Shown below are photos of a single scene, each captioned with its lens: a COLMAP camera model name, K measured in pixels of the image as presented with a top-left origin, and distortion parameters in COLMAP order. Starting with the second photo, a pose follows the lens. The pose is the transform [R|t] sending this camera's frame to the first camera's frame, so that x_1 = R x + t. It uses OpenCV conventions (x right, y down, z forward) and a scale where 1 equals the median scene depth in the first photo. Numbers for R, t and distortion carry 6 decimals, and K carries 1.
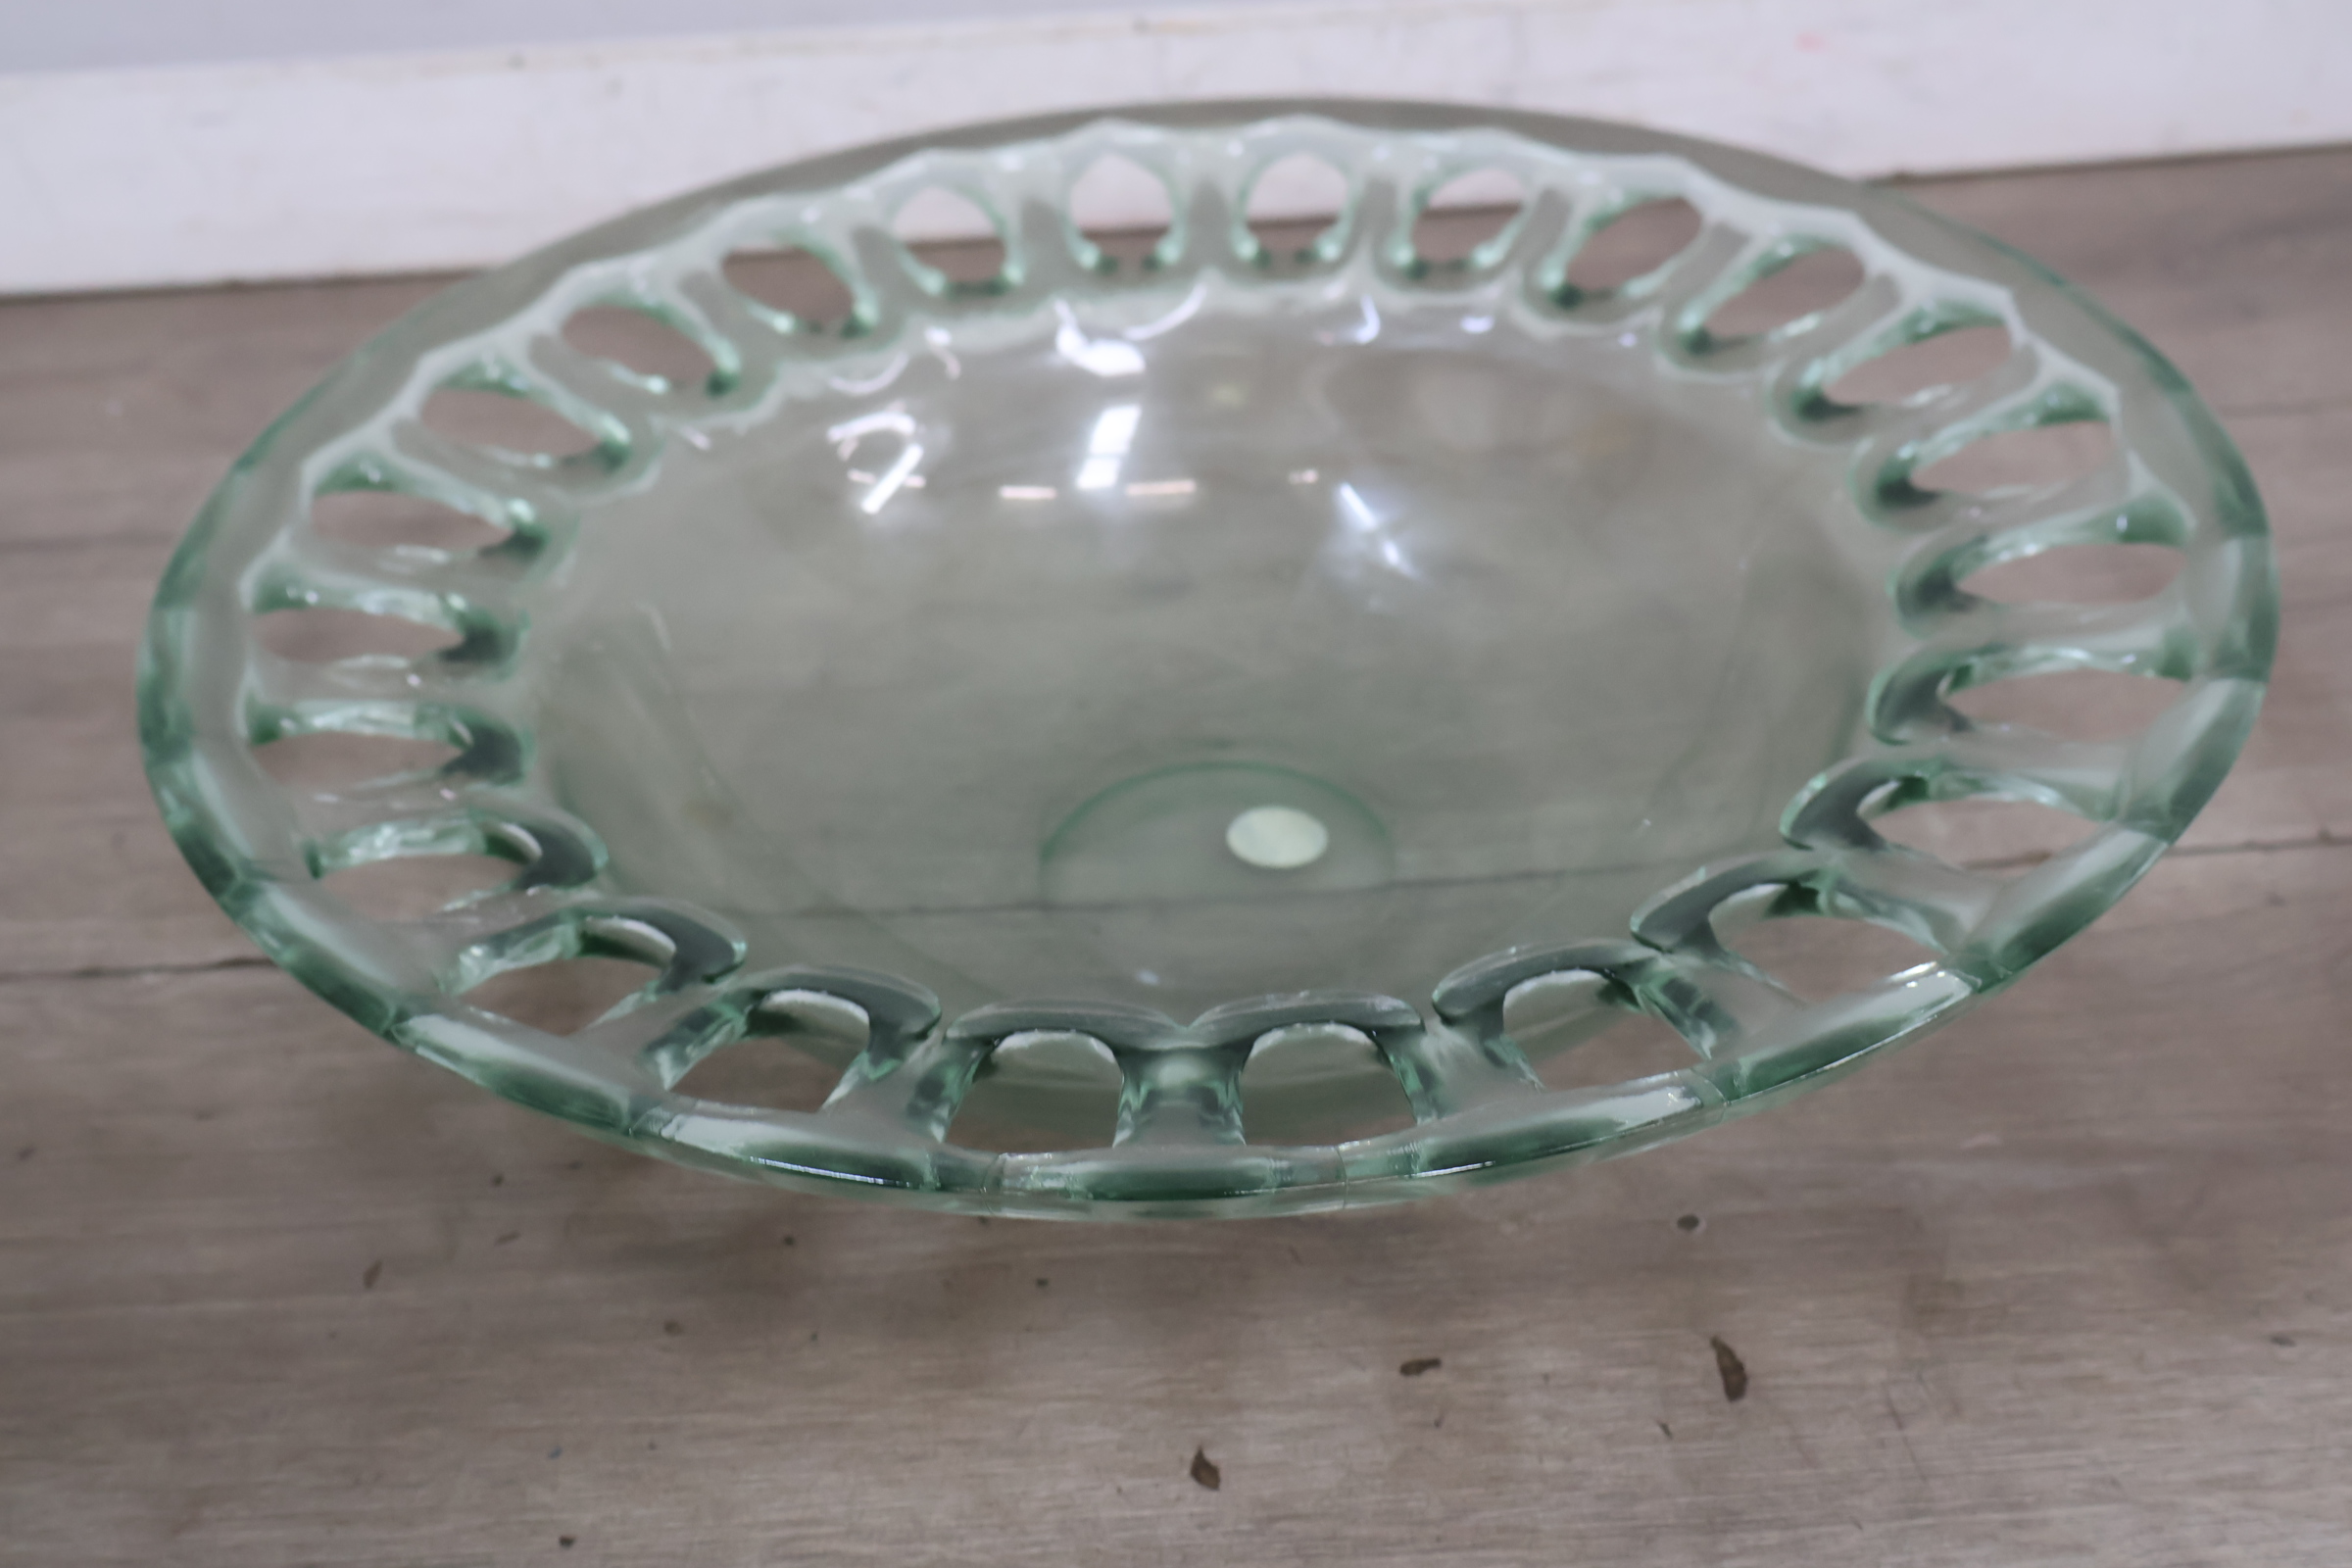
lens RADIAL K [[2756.7, 0, 1174.2], [0, 2756.7, 776.3], [0, 0, 1]] dist [0.028225, 0.000000]
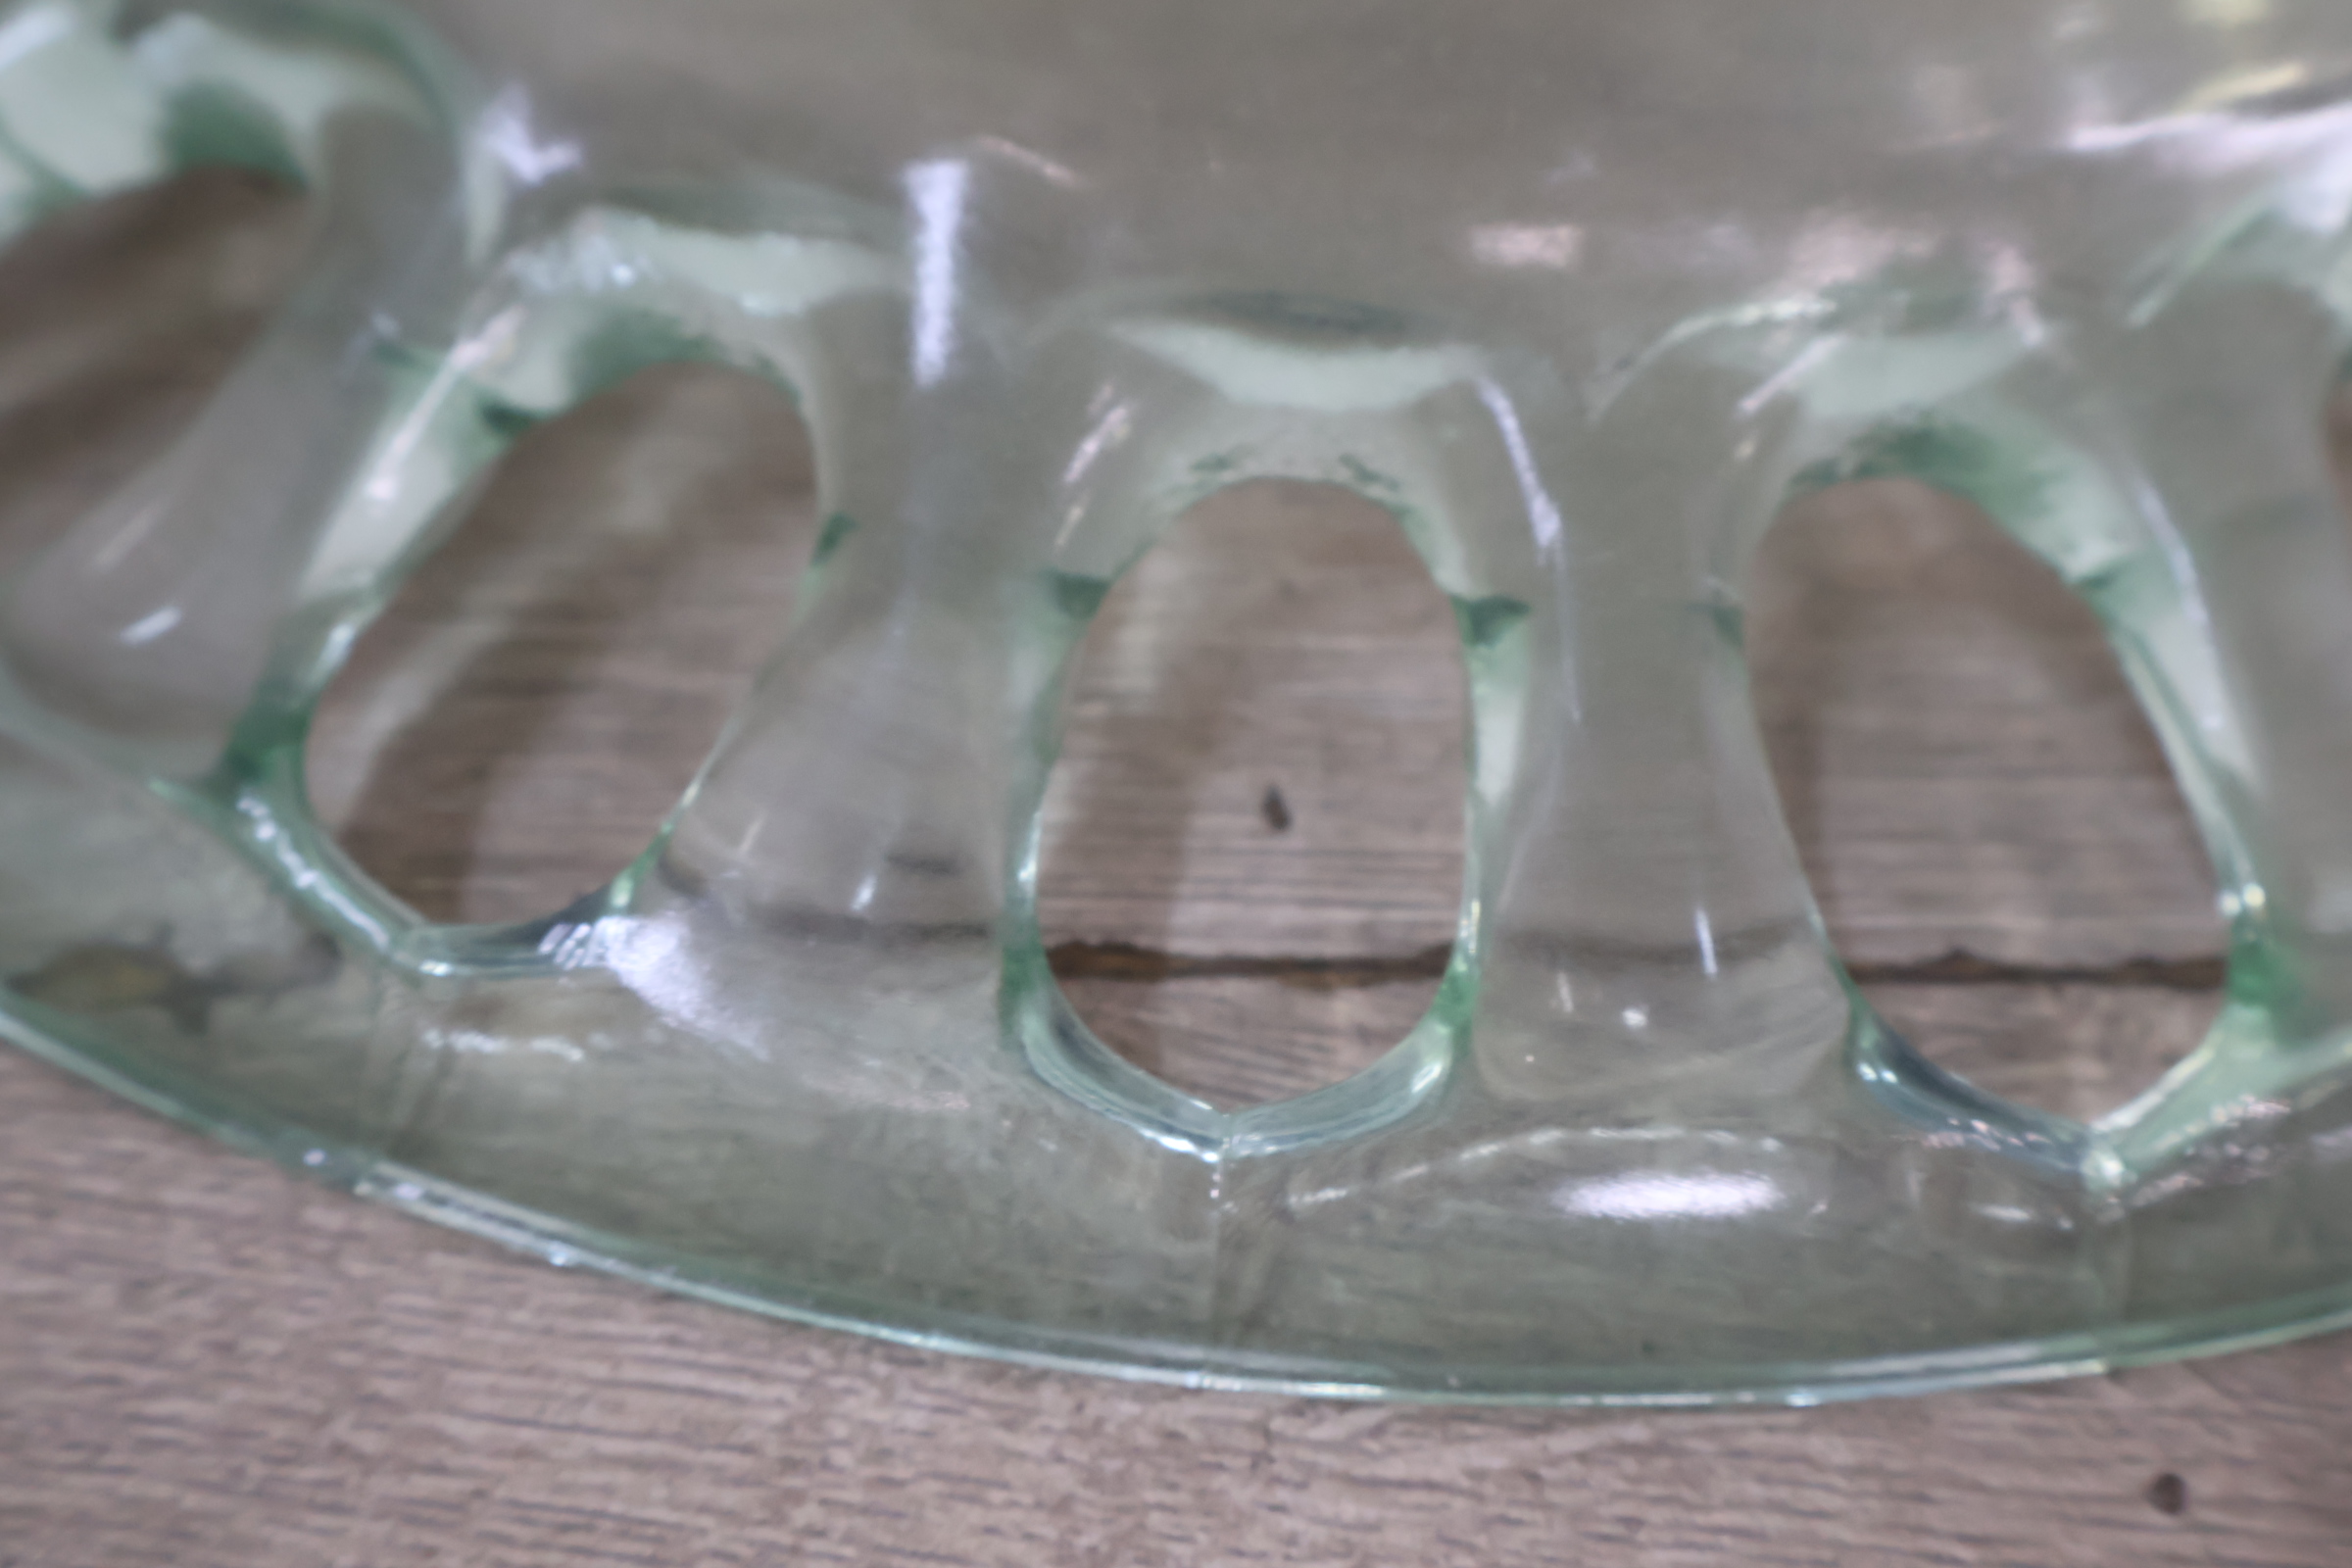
lens RADIAL K [[2756.7, 0, 1161.7], [0, 2756.7, 802.0], [0, 0, 1]] dist [0.028225, 0.000000]
pose [[0.996264, 0.064080, 0.057901, -0.060043], [-0.078169, 0.954113, 0.289065, 0.162167], [-0.036721, -0.292511, 0.955557, 0.563096]]
